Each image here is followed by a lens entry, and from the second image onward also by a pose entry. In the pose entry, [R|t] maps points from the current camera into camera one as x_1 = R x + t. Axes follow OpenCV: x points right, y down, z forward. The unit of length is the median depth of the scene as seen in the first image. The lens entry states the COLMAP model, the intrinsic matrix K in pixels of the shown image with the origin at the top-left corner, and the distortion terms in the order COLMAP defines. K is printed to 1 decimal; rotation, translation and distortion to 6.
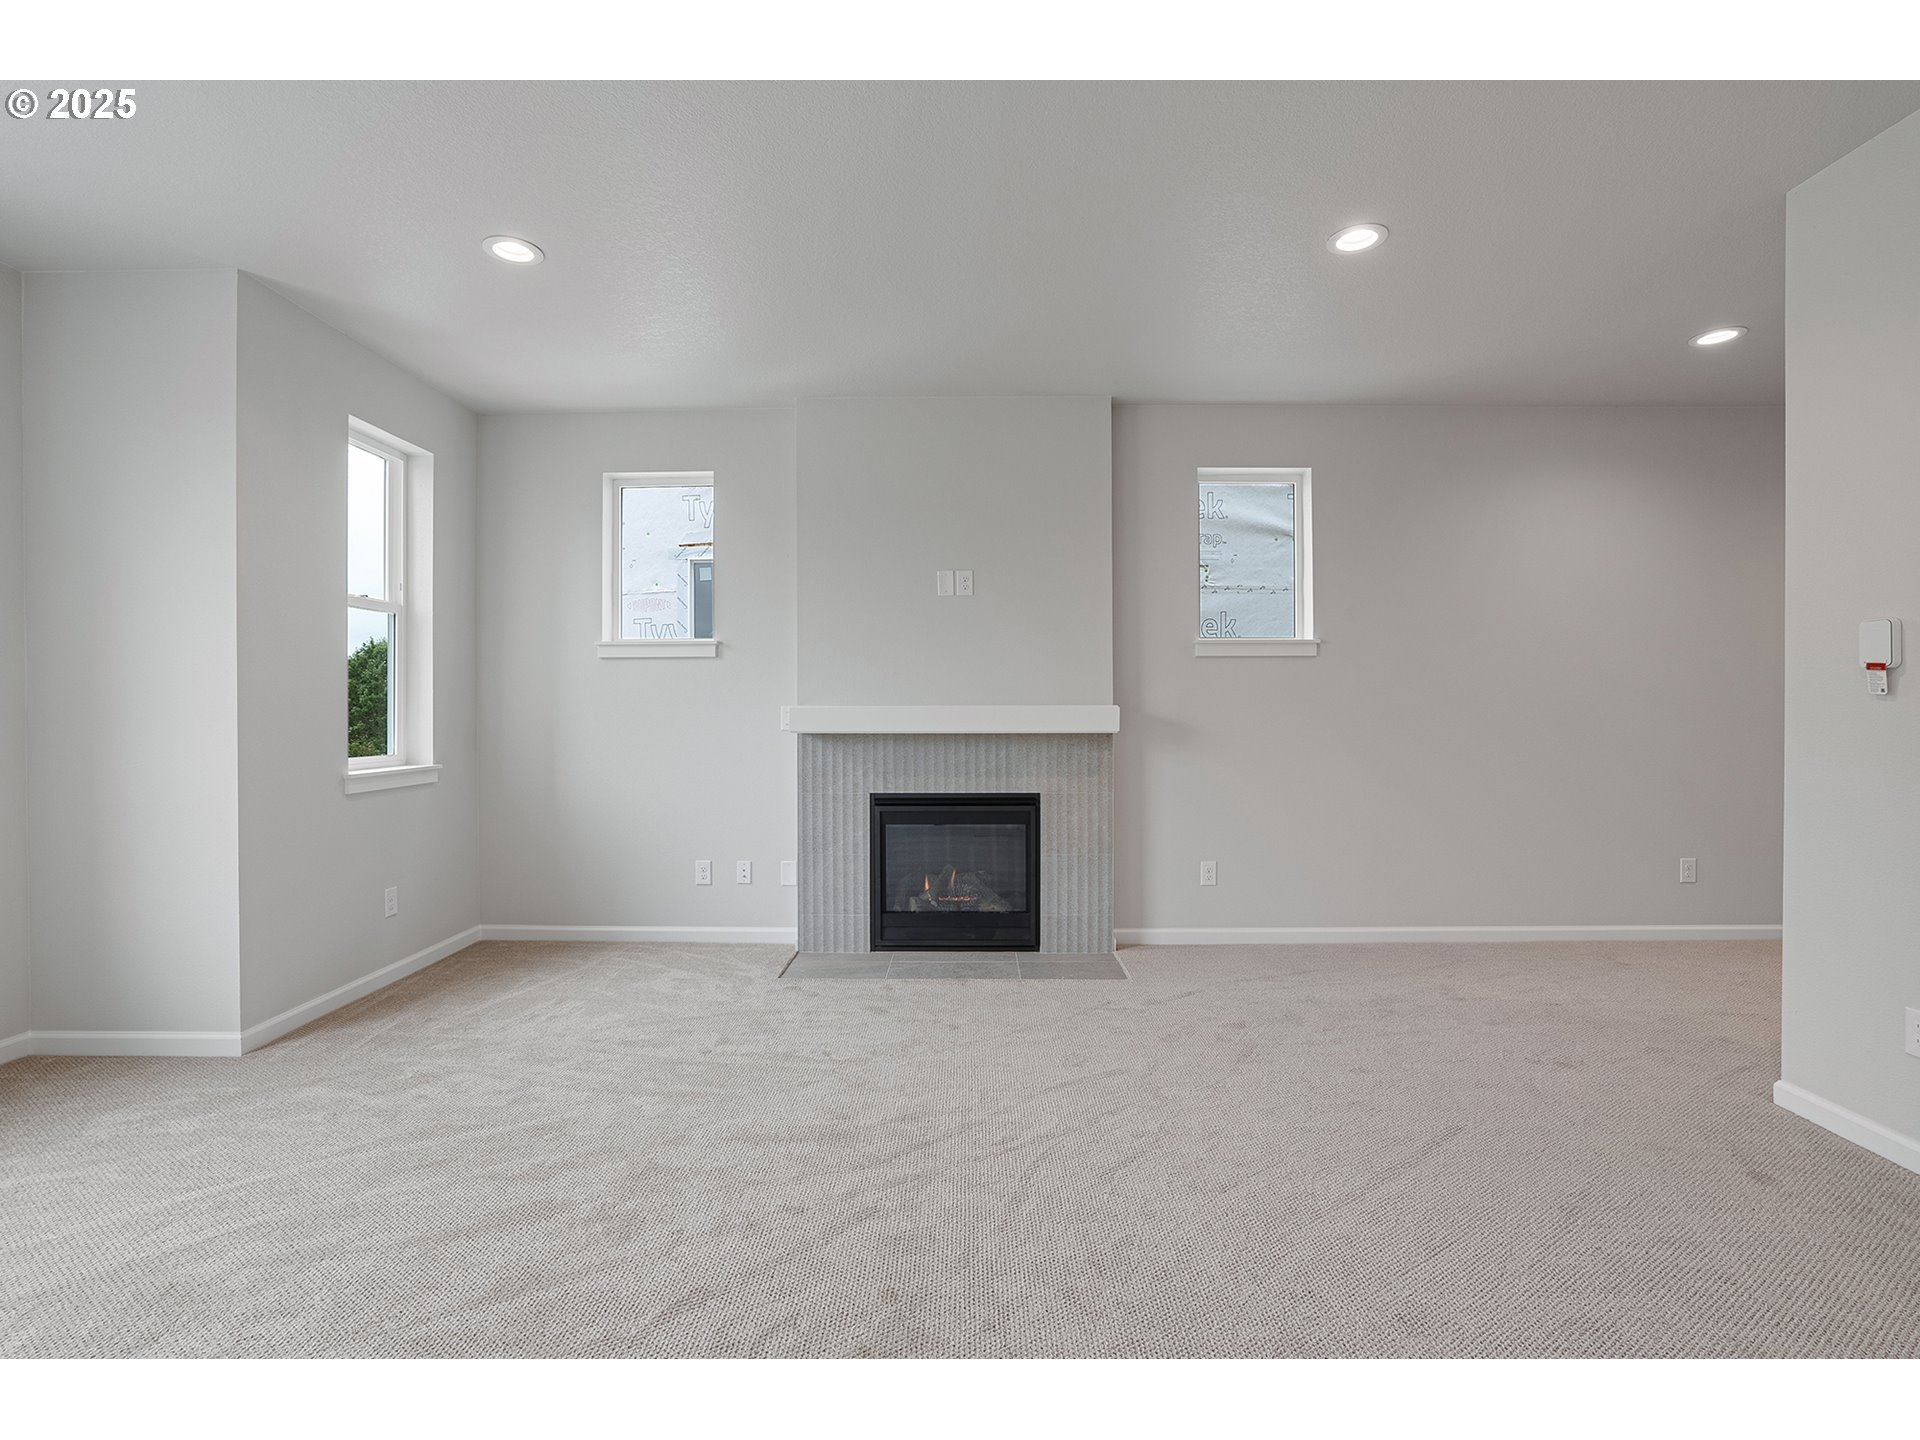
lens RADIAL K [[877.0, 0, 964.0], [0, 877.0, 708.4], [0, 0, 1]] dist [-0.039589, 0.015152]
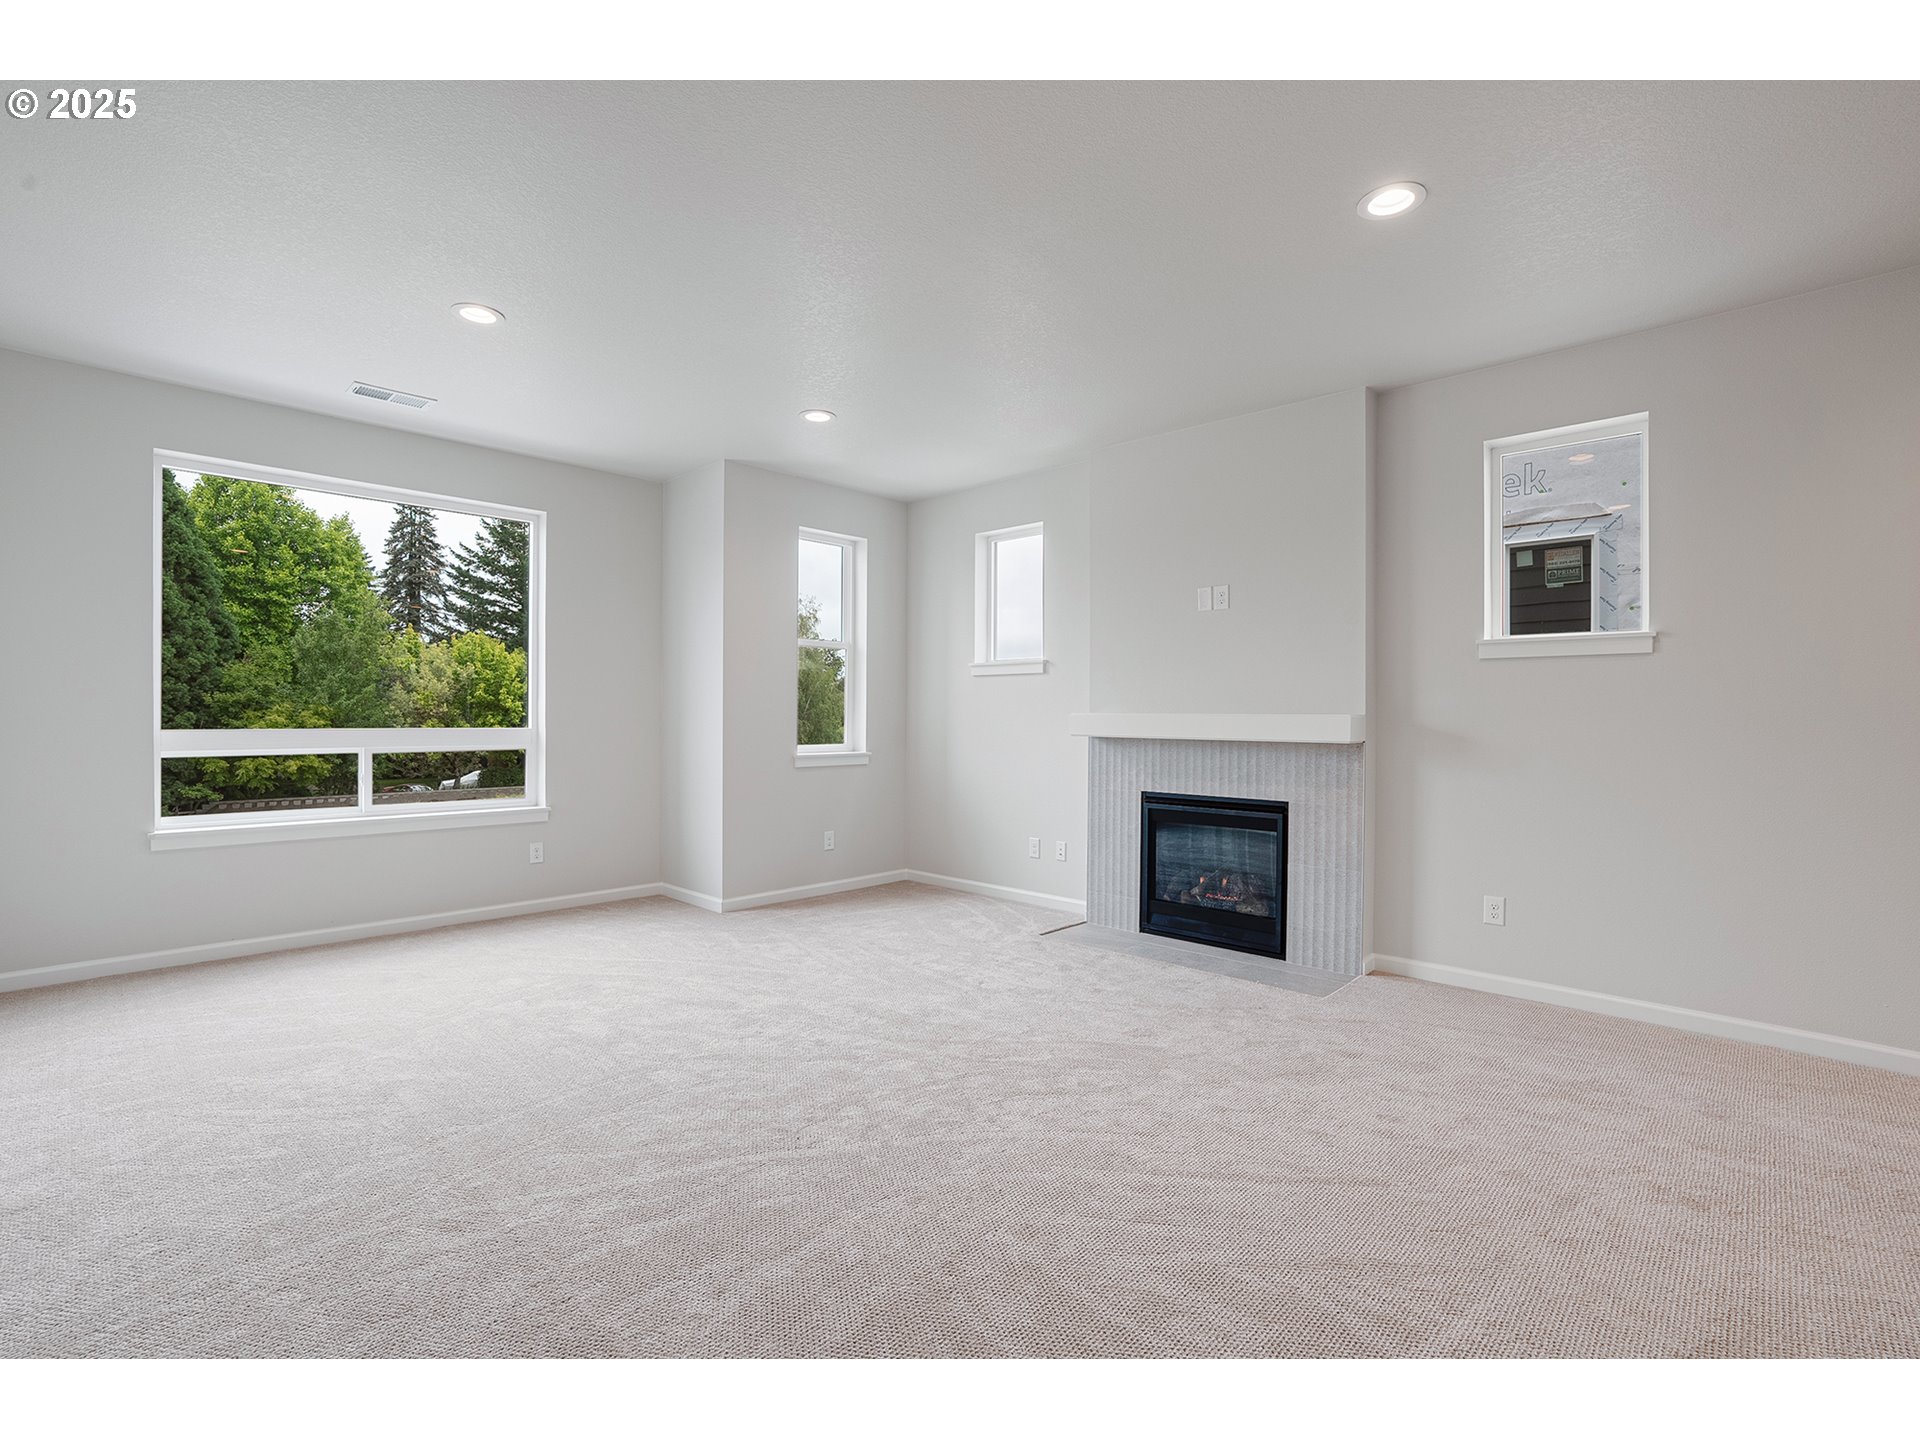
lens RADIAL K [[877.0, 0, 957.3], [0, 877.0, 715.5], [0, 0, 1]] dist [-0.039589, 0.015152]
pose [[0.735264, 0.007298, -0.677741, 0.479518], [-0.006287, 0.999972, 0.003948, -0.003232], [0.677751, 0.001358, 0.735290, 0.014934]]
